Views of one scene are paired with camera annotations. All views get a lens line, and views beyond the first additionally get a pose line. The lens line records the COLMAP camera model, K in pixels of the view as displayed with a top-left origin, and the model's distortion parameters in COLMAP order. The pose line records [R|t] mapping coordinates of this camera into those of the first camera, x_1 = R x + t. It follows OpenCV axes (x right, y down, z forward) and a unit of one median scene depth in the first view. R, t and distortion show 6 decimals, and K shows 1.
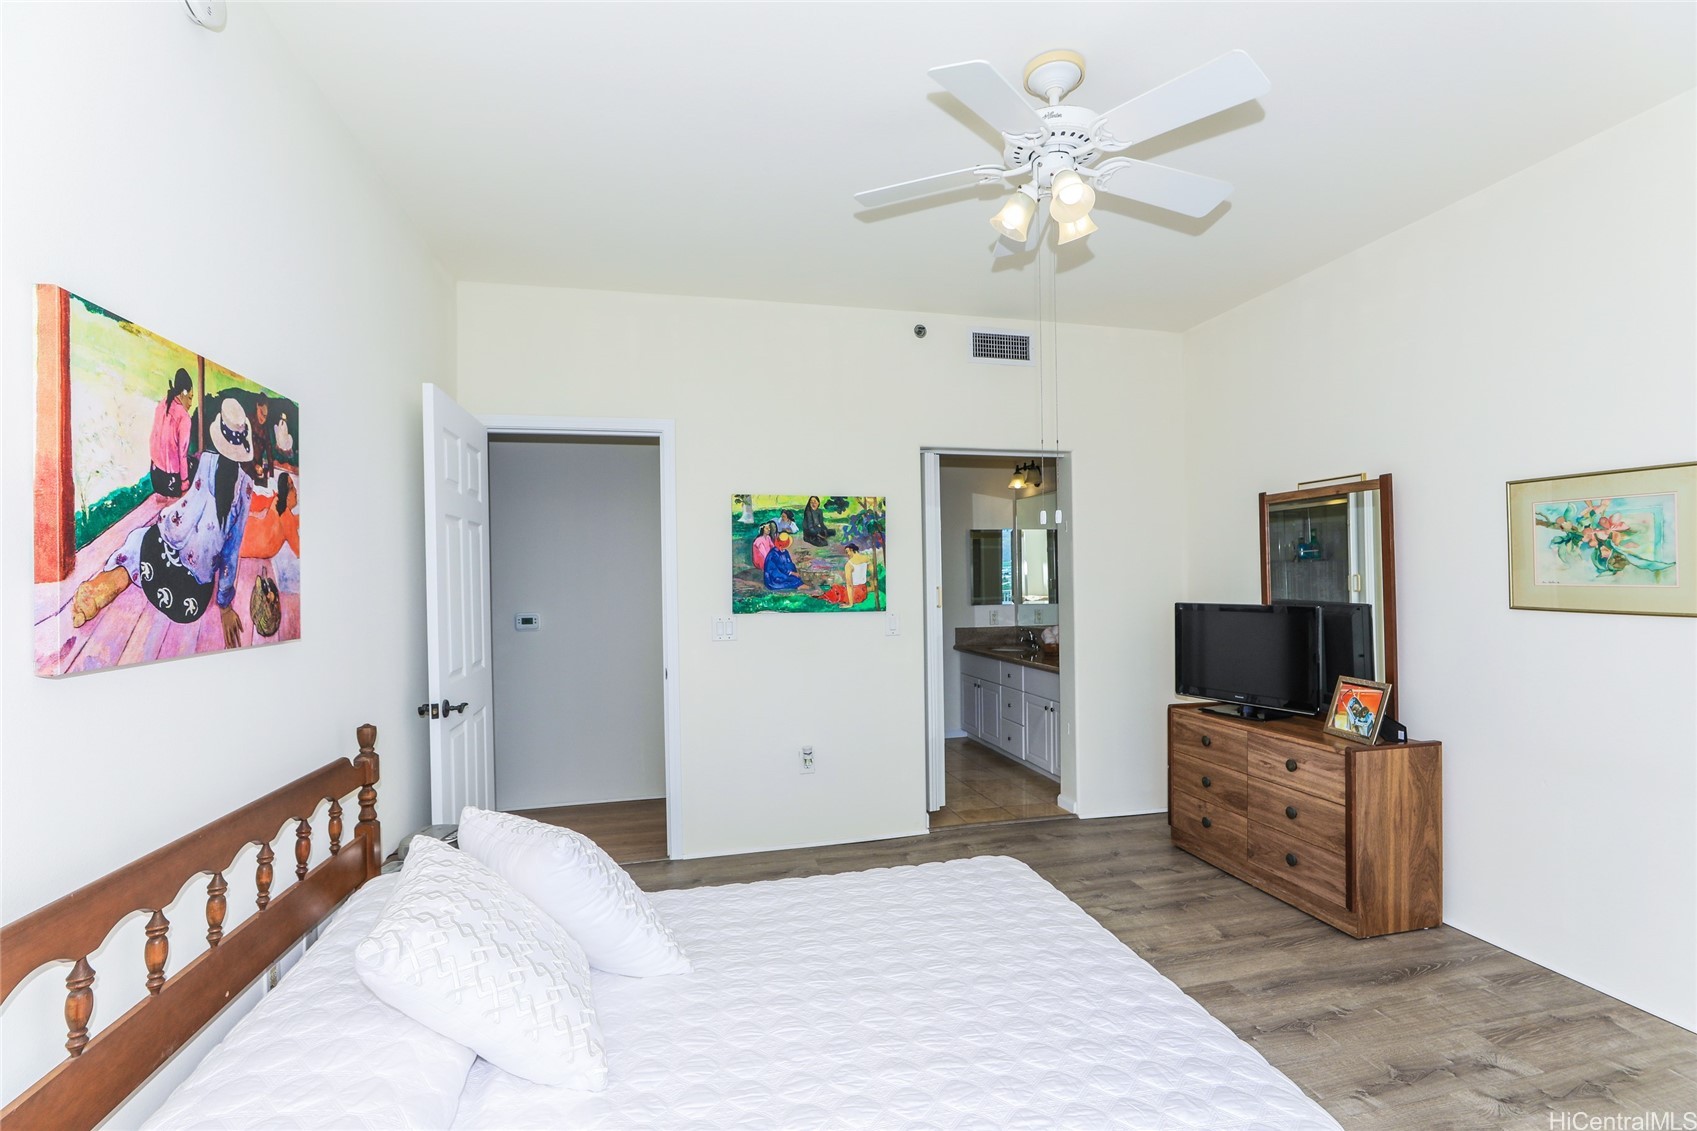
lens RADIAL K [[813.0, 0, 907.6], [0, 813.0, 588.4], [0, 0, 1]] dist [-0.004293, 0.000552]
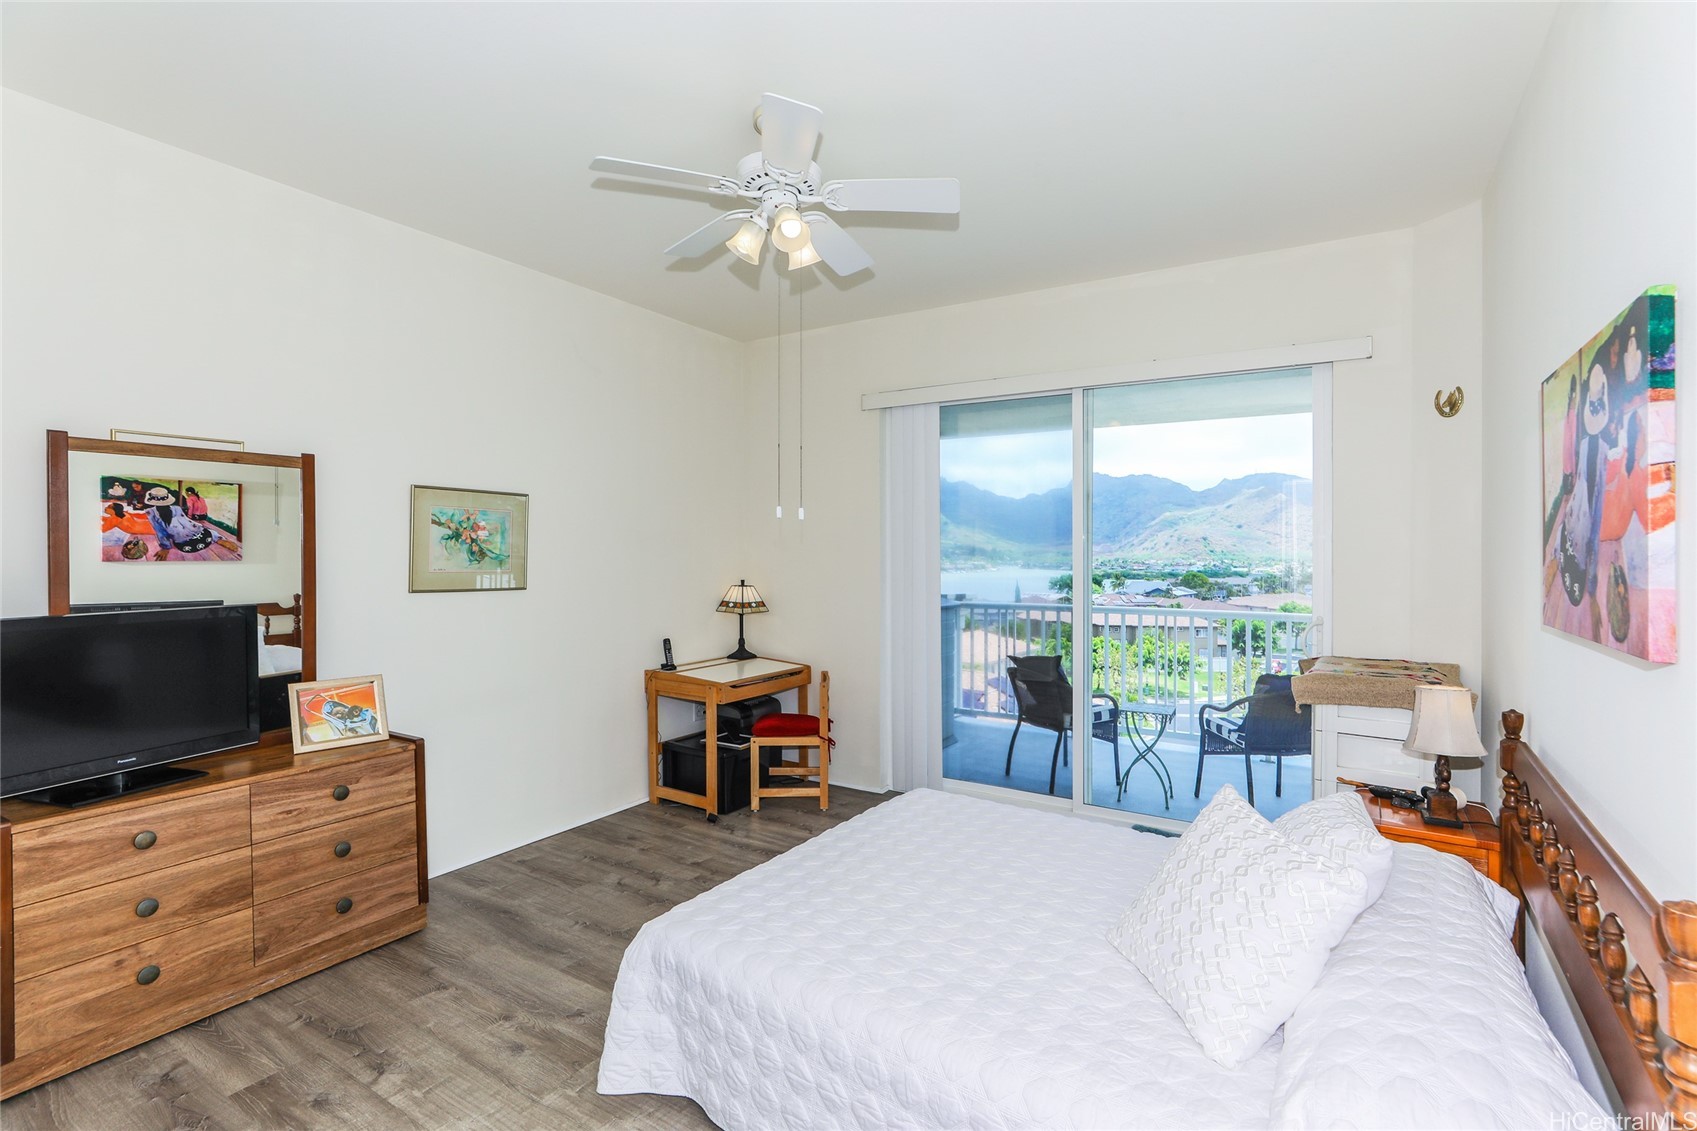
lens RADIAL K [[813.0, 0, 853.4], [0, 813.0, 556.1], [0, 0, 1]] dist [-0.004293, 0.000552]
pose [[-0.673731, 0.007818, 0.738935, -0.551562], [0.013383, 0.999909, 0.001624, -0.020696], [-0.738856, 0.010983, -0.673774, 1.300496]]
